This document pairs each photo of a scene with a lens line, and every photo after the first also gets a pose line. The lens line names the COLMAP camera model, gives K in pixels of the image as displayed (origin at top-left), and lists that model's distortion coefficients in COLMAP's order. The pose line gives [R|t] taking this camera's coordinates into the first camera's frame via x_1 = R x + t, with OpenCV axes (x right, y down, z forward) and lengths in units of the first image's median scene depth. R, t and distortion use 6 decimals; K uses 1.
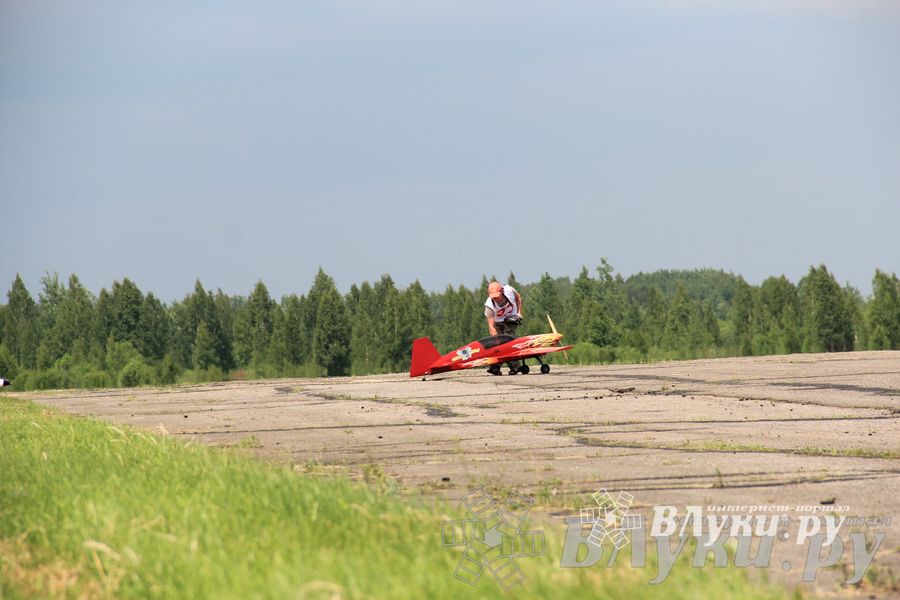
lens RADIAL K [[3148.3, 0, 450.0], [0, 3148.3, 300.0], [0, 0, 1]] dist [0.276370, 2.237514]
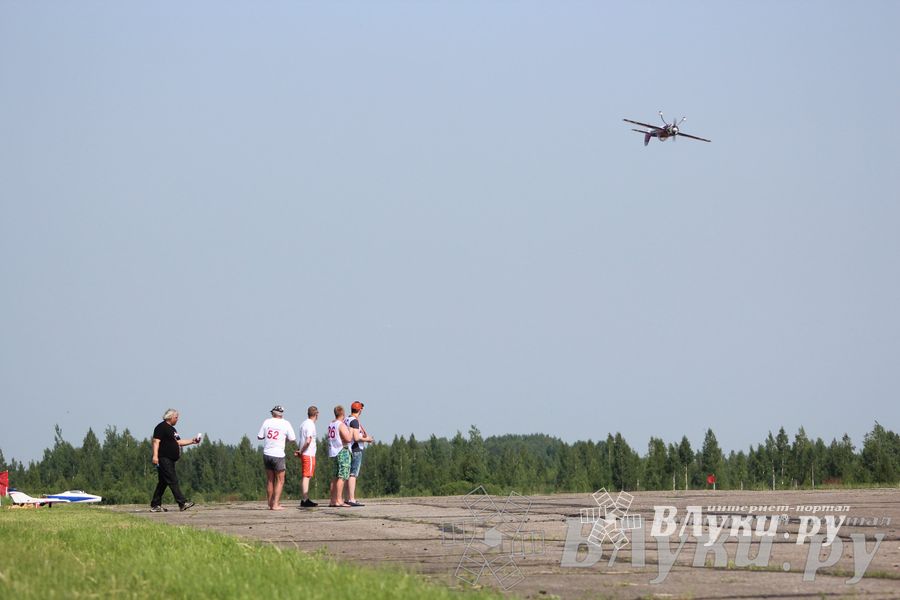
lens RADIAL K [[2913.3, 0, 450.0], [0, 2913.3, 300.0], [0, 0, 1]] dist [-0.003738, -0.548650]
pose [[0.998442, 0.018539, -0.052628, 0.109693], [-0.020879, 0.998802, -0.044258, -0.011121], [0.051744, 0.045288, 0.997633, -0.393672]]
